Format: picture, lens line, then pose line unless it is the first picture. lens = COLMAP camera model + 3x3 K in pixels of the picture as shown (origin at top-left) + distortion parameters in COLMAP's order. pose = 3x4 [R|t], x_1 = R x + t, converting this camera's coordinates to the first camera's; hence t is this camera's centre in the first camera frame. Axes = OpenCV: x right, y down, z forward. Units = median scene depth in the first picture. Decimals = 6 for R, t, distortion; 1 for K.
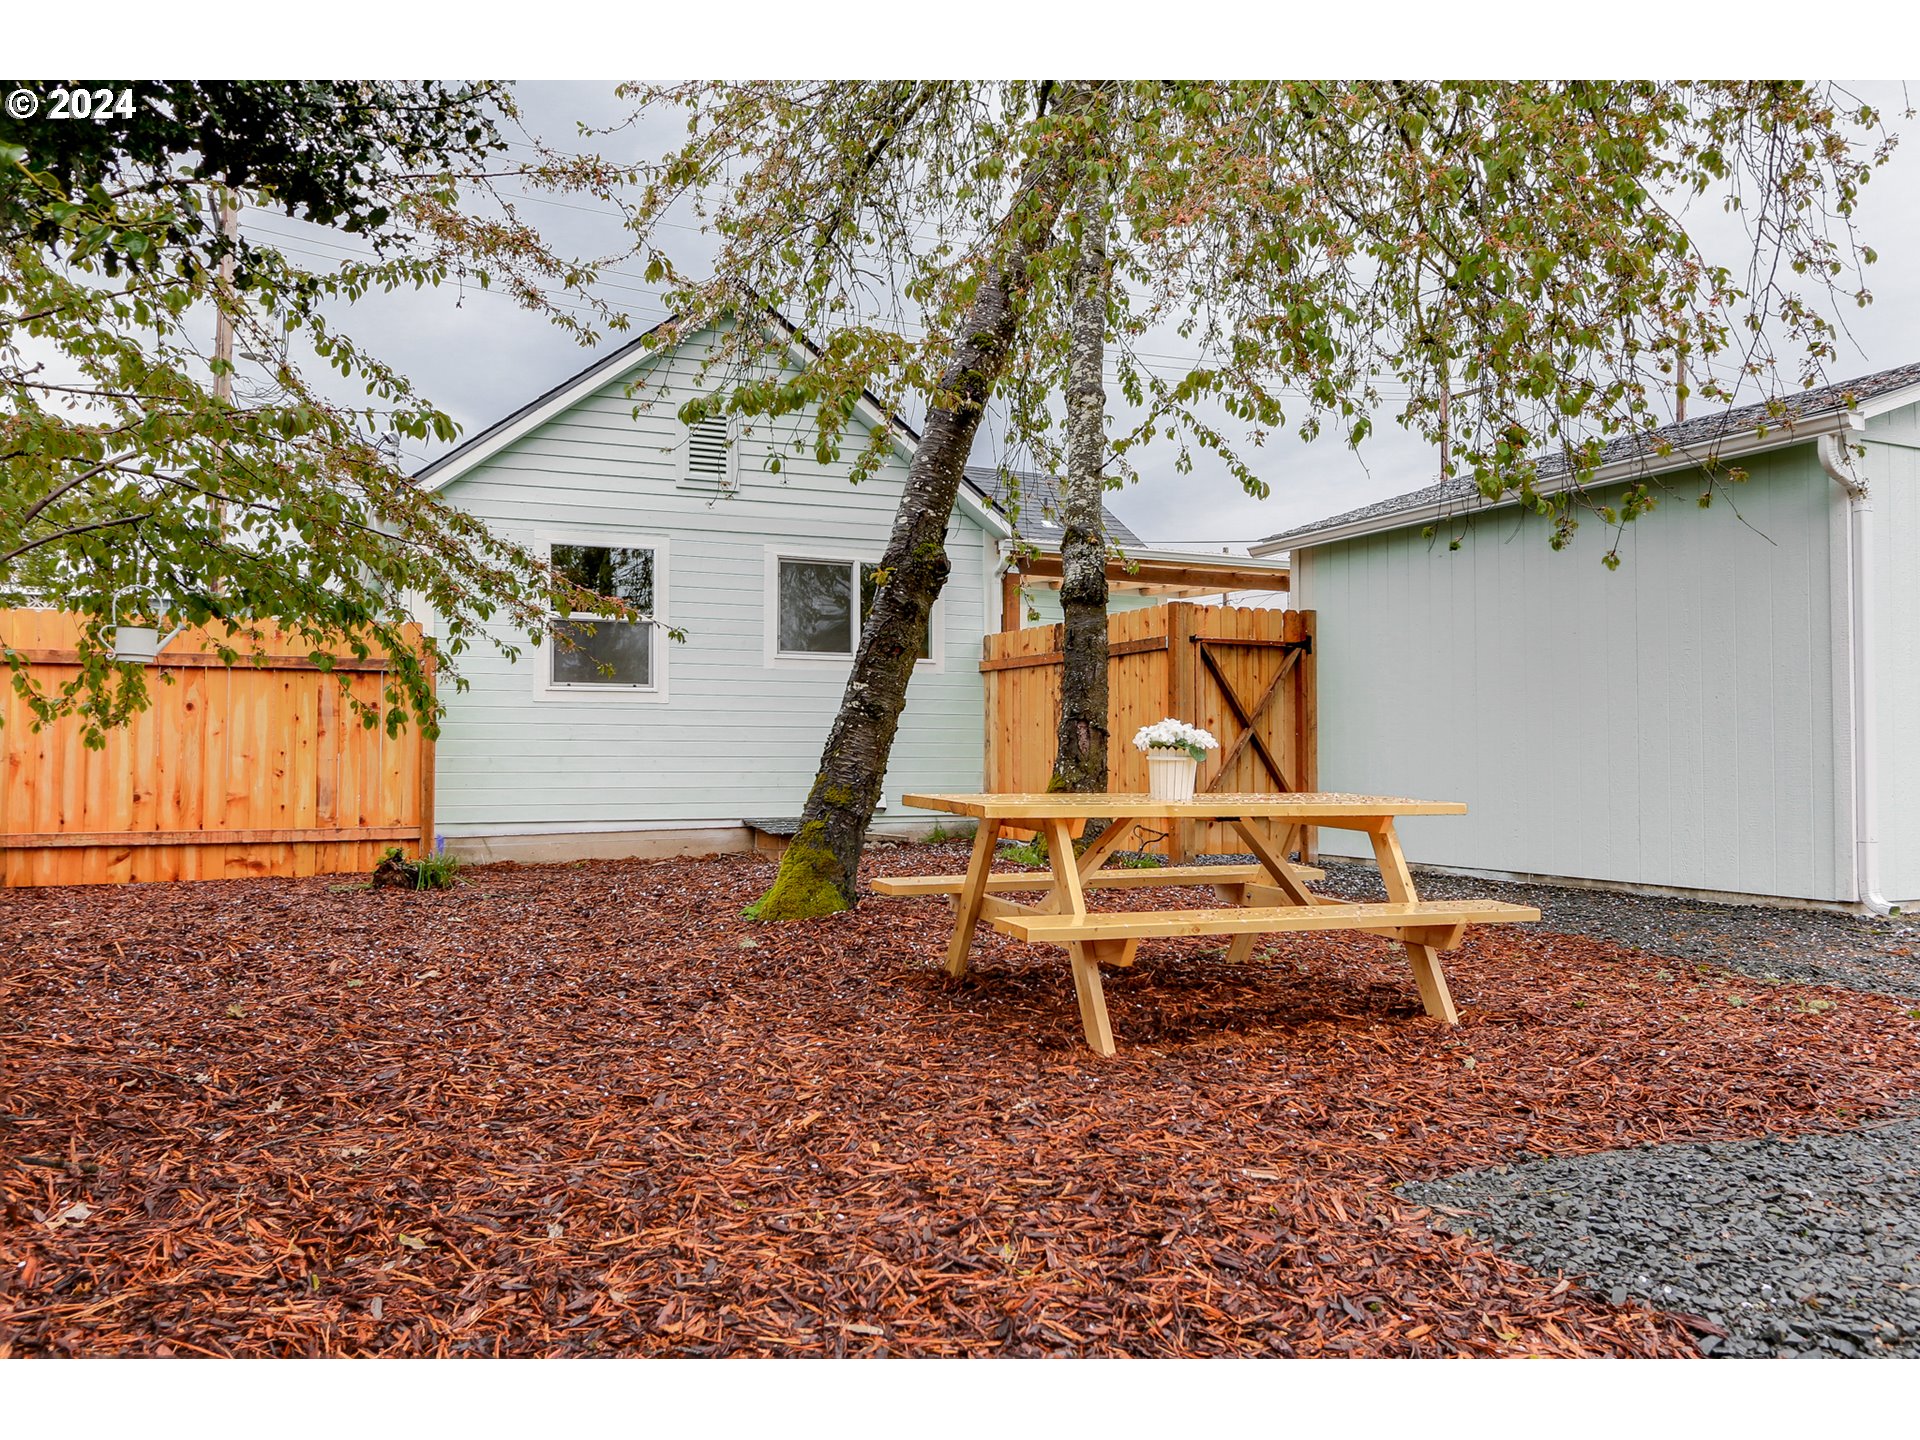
lens RADIAL K [[1446.7, 0, 959.3], [0, 1446.7, 715.8], [0, 0, 1]] dist [0.001182, -0.032678]
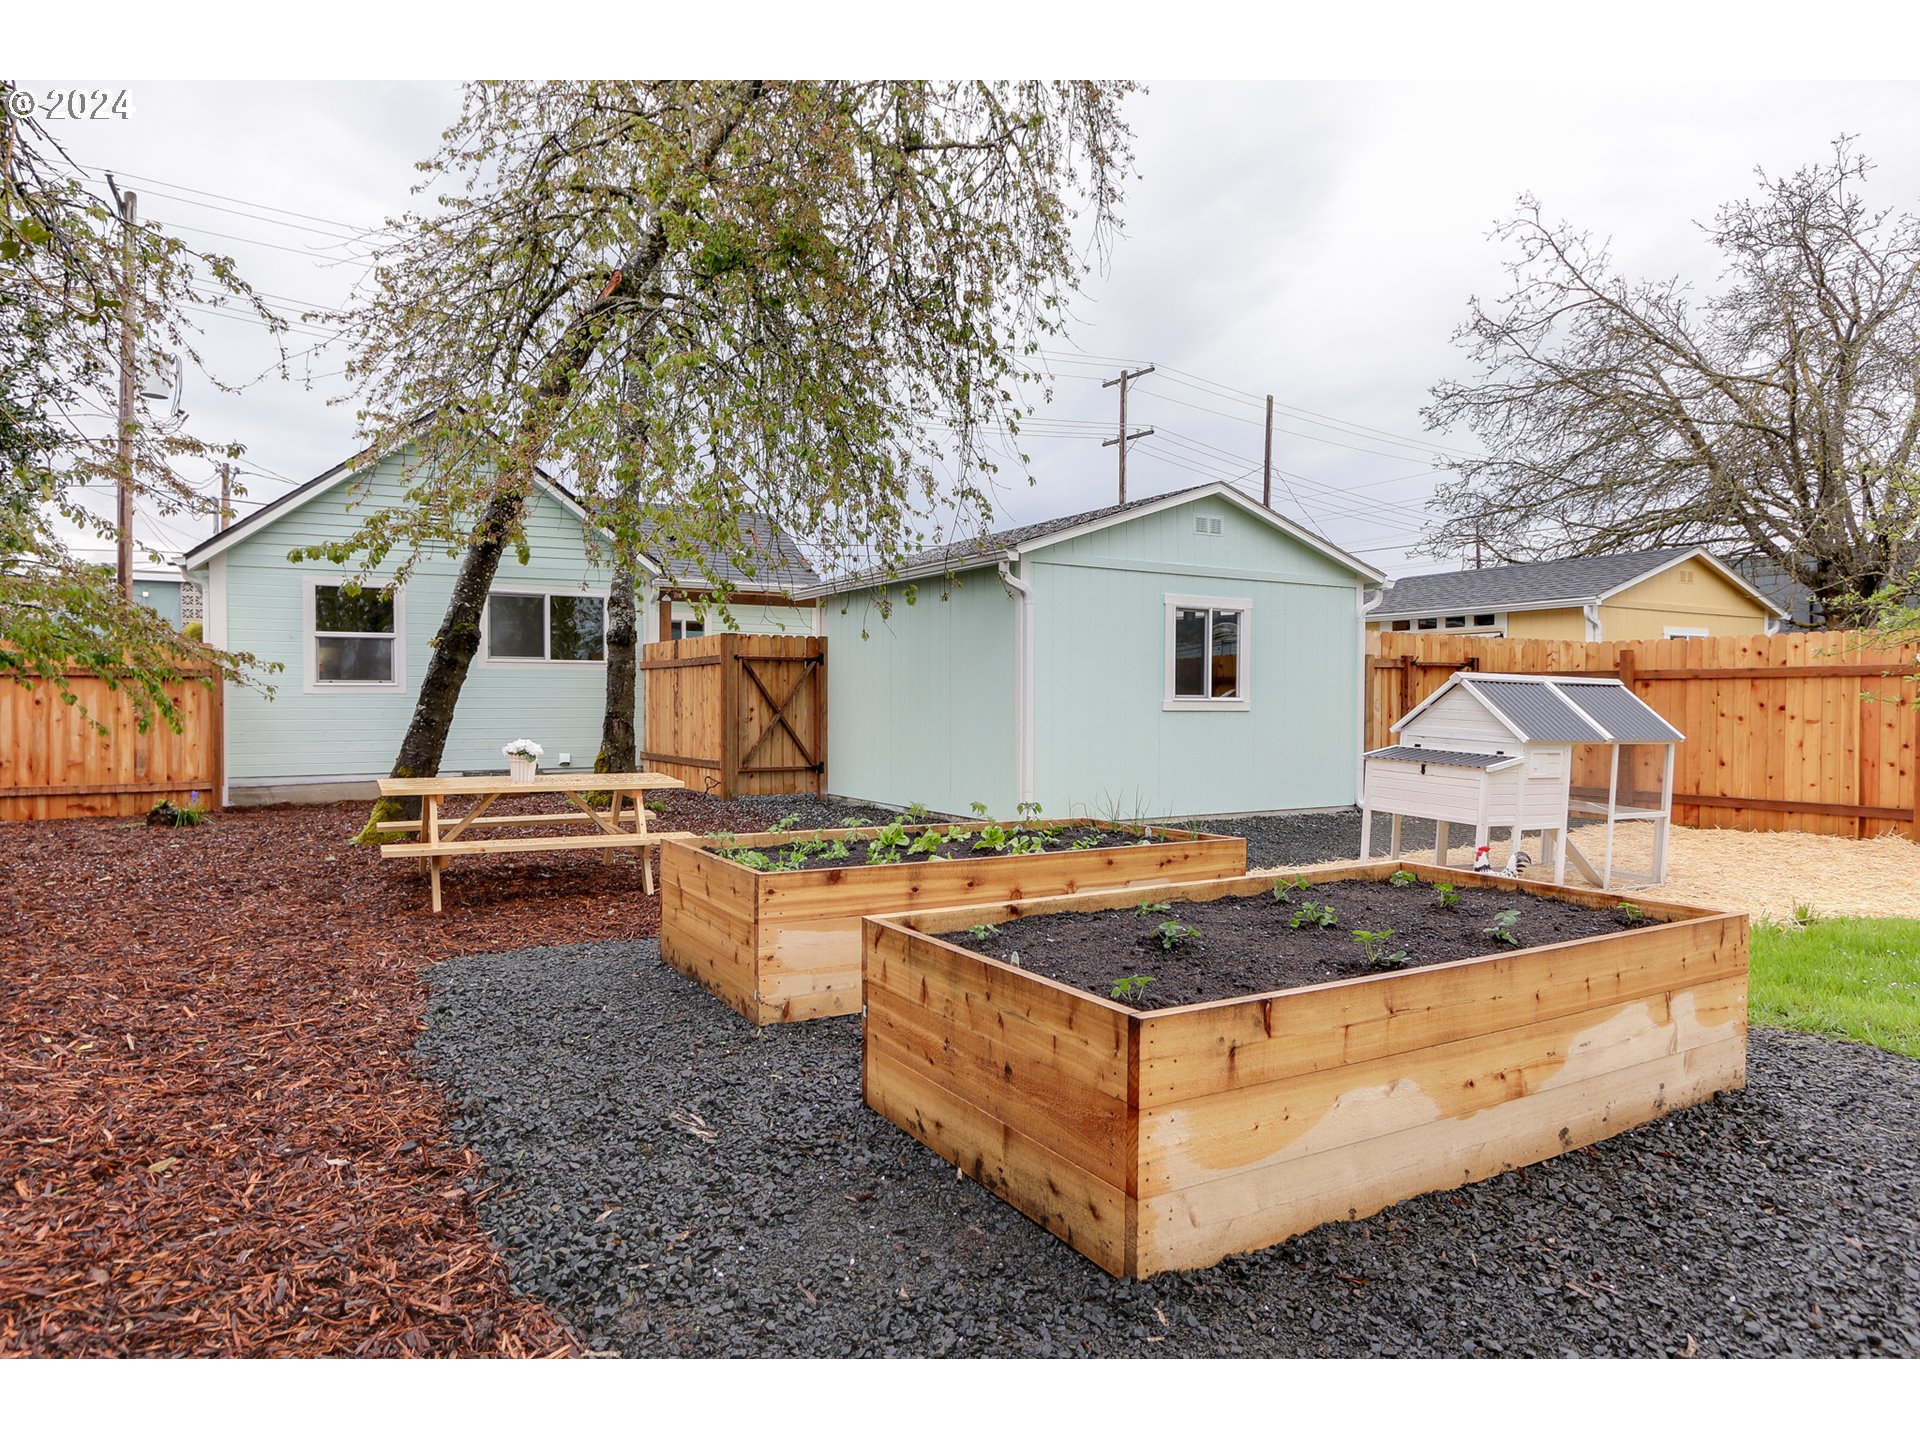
lens RADIAL K [[1211.9, 0, 966.2], [0, 1211.9, 711.7], [0, 0, 1]] dist [0.006976, 0.006722]
pose [[0.995673, -0.000885, 0.092920, 0.297333], [-0.003117, 0.999074, 0.042909, -0.053353], [-0.092872, -0.043013, 0.994749, -0.329908]]
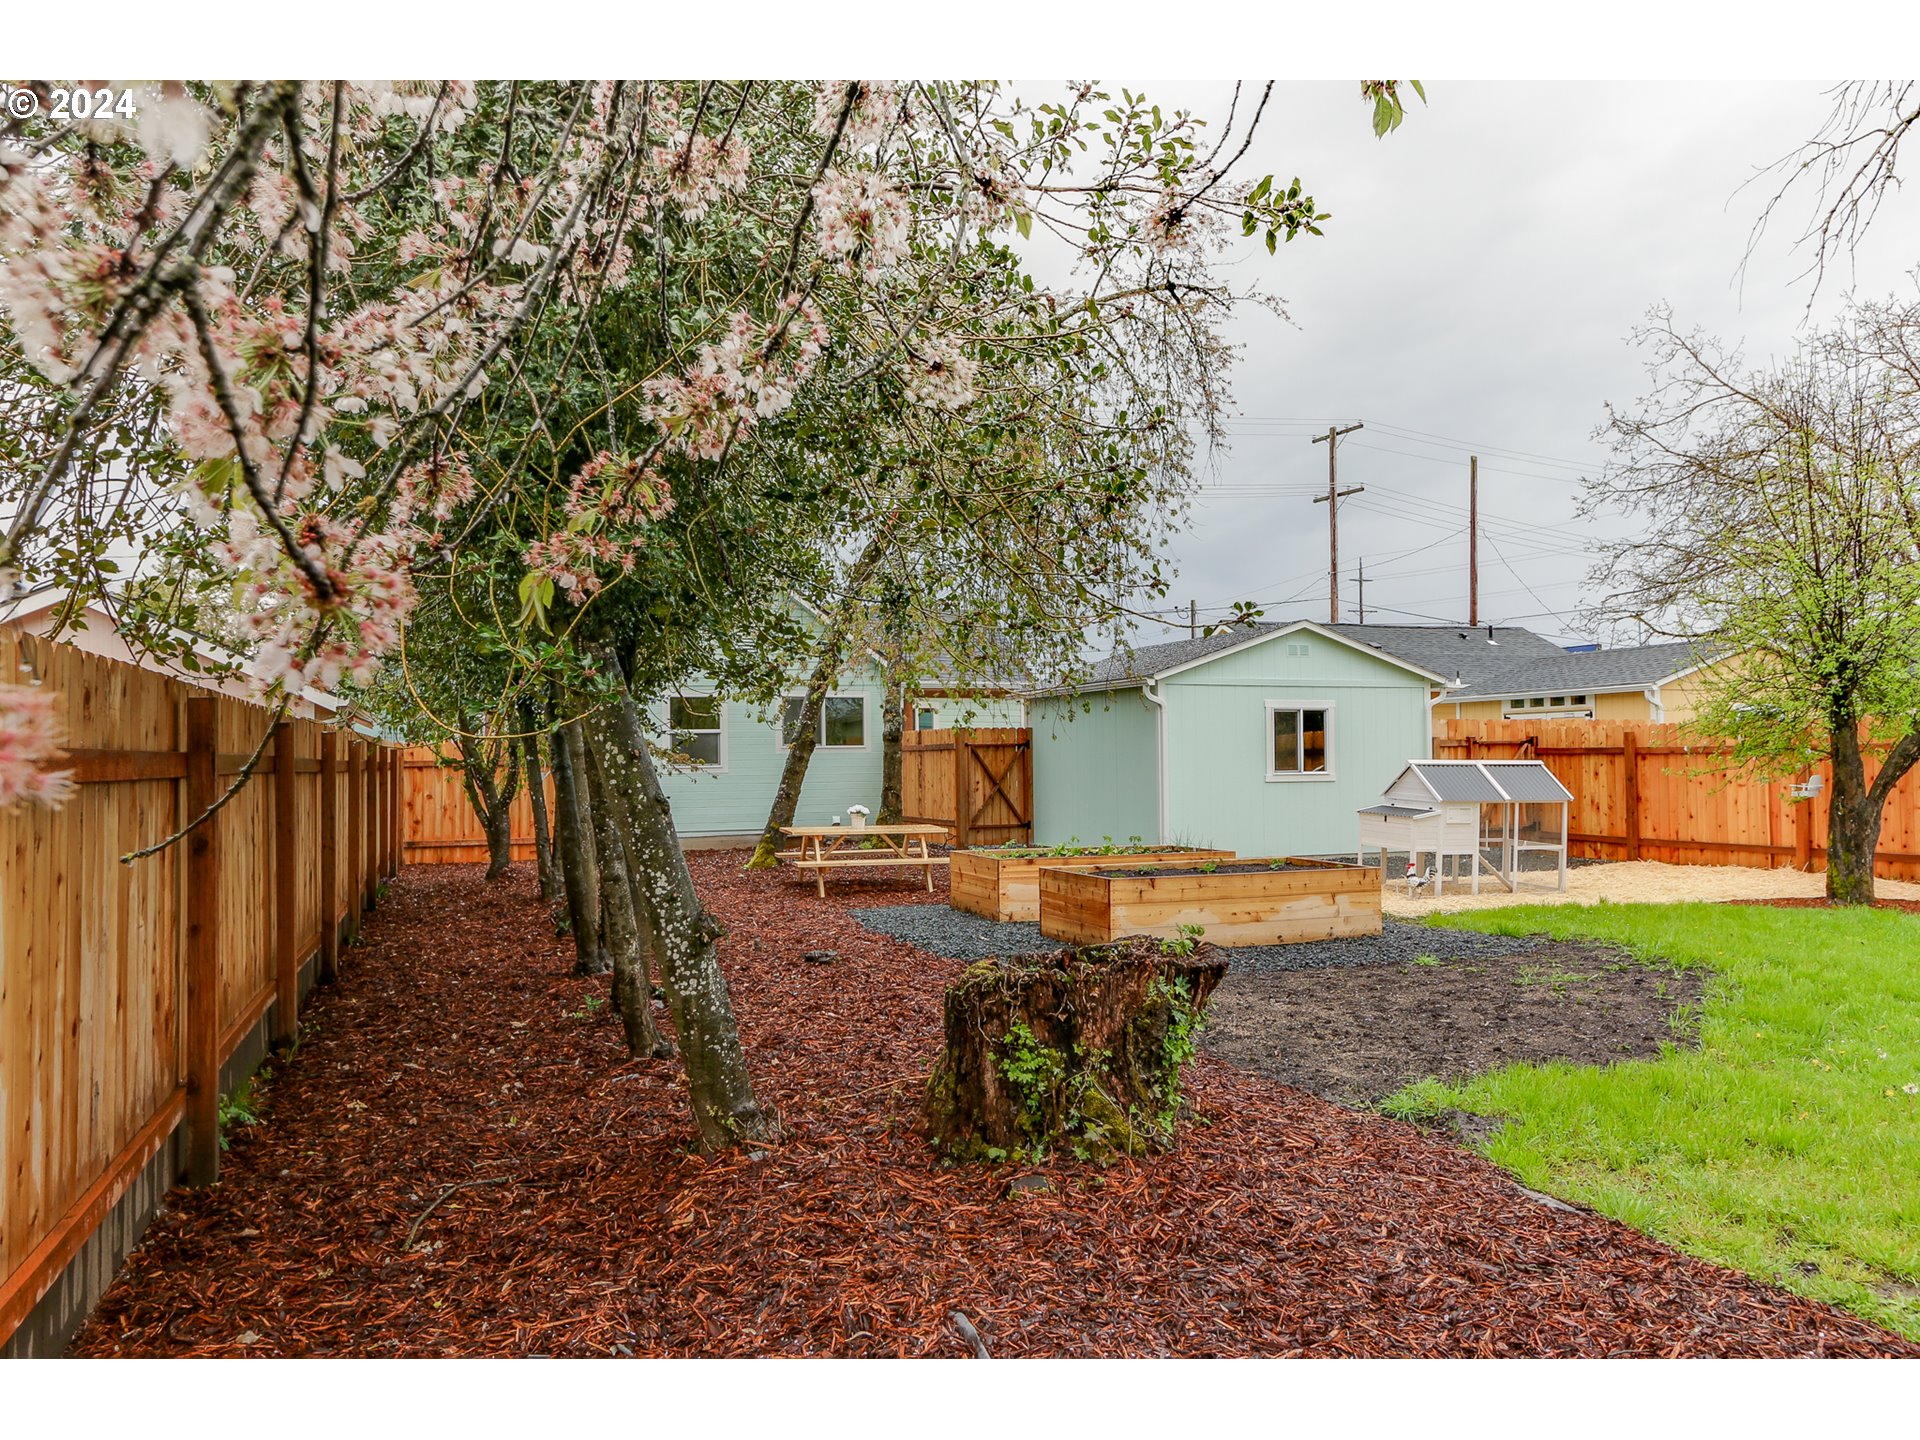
lens RADIAL K [[1446.7, 0, 964.4], [0, 1446.7, 718.0], [0, 0, 1]] dist [0.001182, -0.032678]
pose [[0.997171, -0.015141, -0.073627, 0.328842], [0.015544, 0.999867, 0.004904, -0.107679], [0.073543, -0.006035, 0.997274, -1.177280]]
